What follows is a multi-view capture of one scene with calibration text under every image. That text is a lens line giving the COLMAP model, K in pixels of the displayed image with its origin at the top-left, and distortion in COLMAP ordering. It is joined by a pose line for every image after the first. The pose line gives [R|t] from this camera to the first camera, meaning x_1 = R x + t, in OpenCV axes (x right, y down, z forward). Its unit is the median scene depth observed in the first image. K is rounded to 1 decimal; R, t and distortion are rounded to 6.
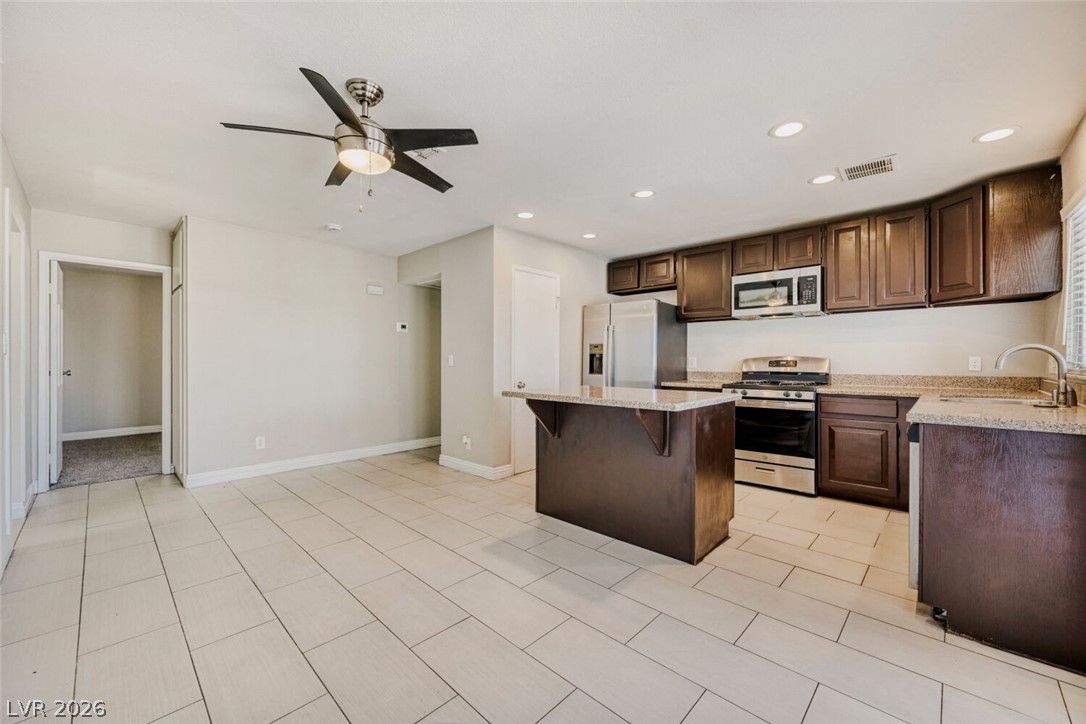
lens RADIAL K [[424.9, 0, 558.0], [0, 424.9, 362.8], [0, 0, 1]] dist [-0.001142, 0.000281]
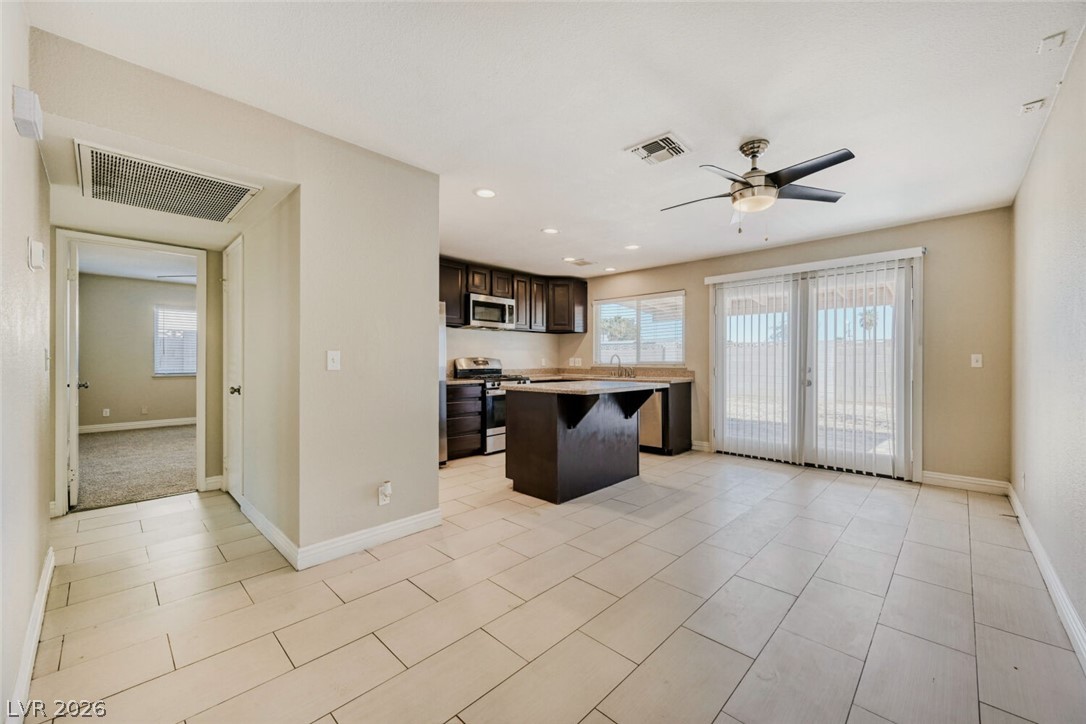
lens RADIAL K [[424.9, 0, 544.5], [0, 424.9, 357.7], [0, 0, 1]] dist [-0.001142, 0.000281]
pose [[0.033023, 0.009464, 0.999410, -0.915090], [0.002990, 0.999950, -0.009568, -0.001325], [-0.999450, 0.003304, 0.032993, 0.826844]]
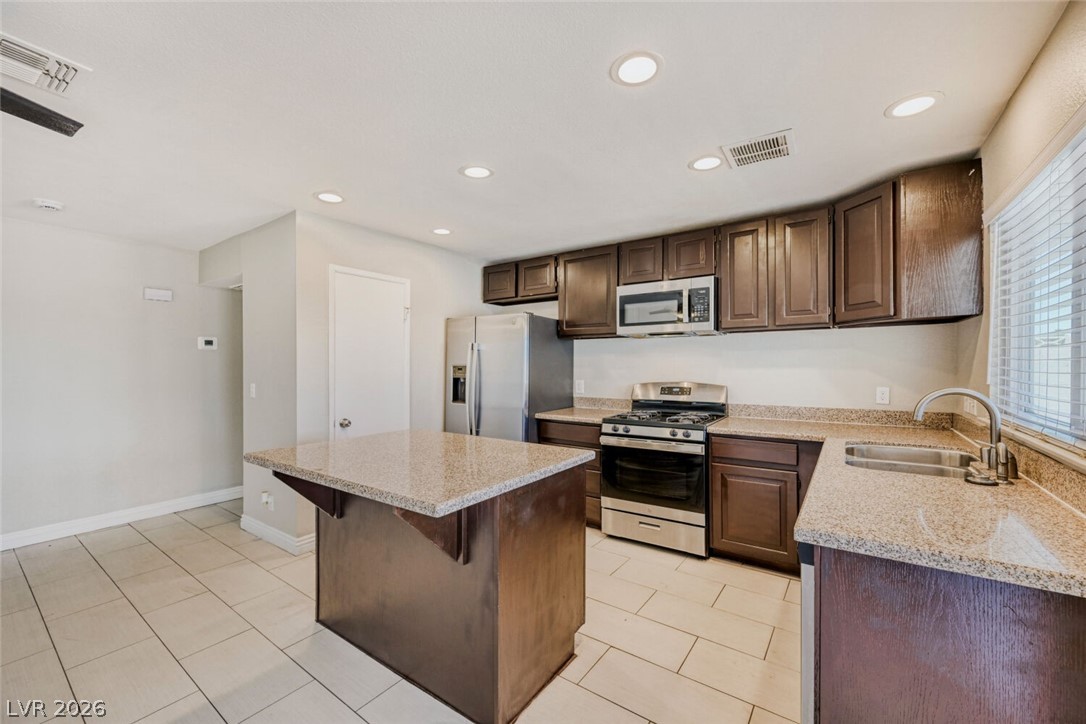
lens RADIAL K [[424.9, 0, 546.0], [0, 424.9, 367.3], [0, 0, 1]] dist [-0.001142, 0.000281]
pose [[0.992967, -0.001824, 0.118380, 0.192441], [0.001797, 0.999998, 0.000329, -0.050606], [-0.118380, -0.000114, 0.992968, 0.213893]]
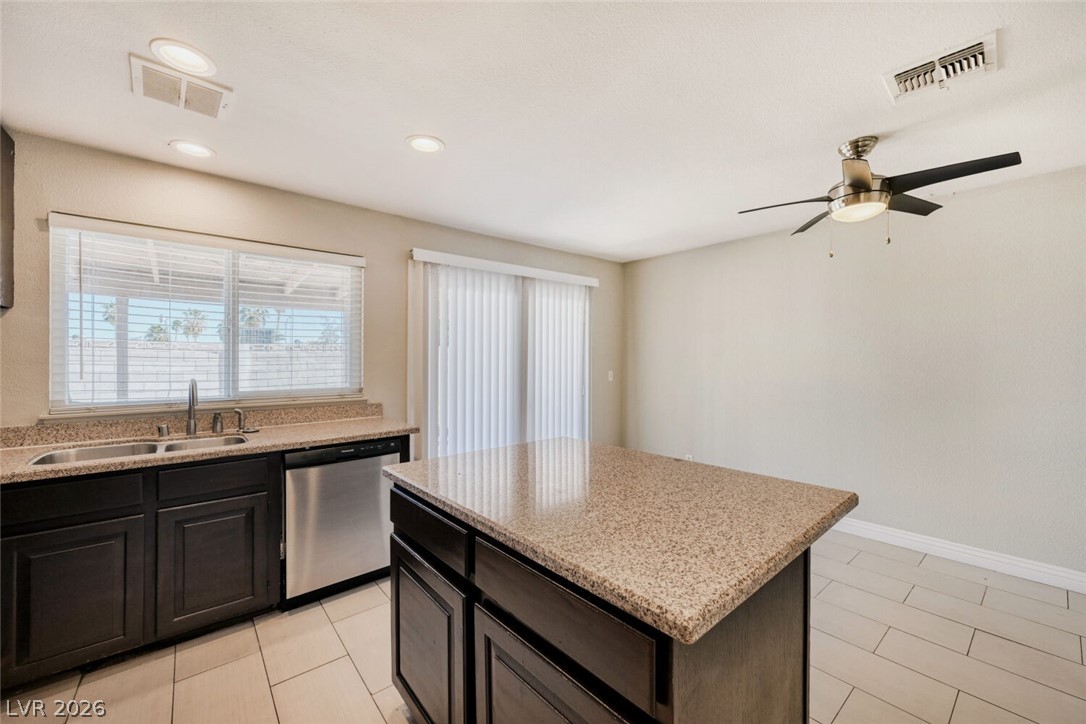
lens RADIAL K [[424.9, 0, 544.1], [0, 424.9, 355.8], [0, 0, 1]] dist [-0.001142, 0.000281]
pose [[-0.990972, 0.005517, 0.133953, 0.101490], [0.004863, 0.999975, -0.005209, -0.053834], [-0.133979, -0.004510, -0.990974, 1.142173]]
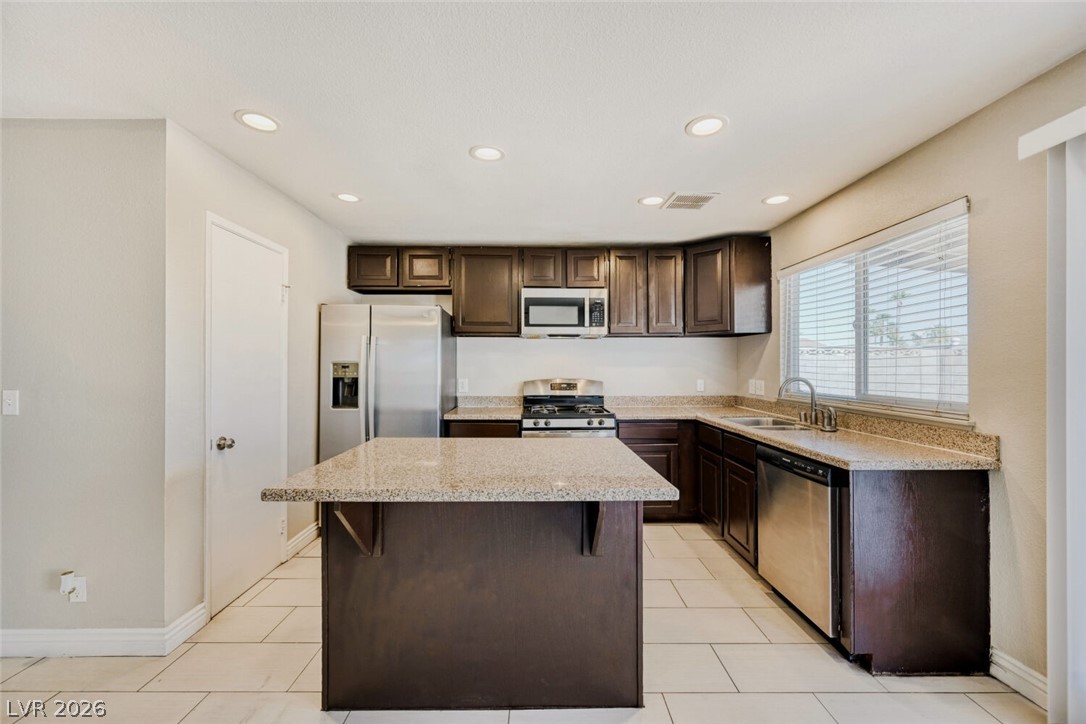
lens RADIAL K [[424.9, 0, 540.6], [0, 424.9, 365.6], [0, 0, 1]] dist [-0.001142, 0.000281]
pose [[0.740884, 0.002548, 0.671628, -0.161437], [0.000688, 0.999989, -0.004552, -0.044590], [-0.671633, 0.003835, 0.740874, 0.365590]]
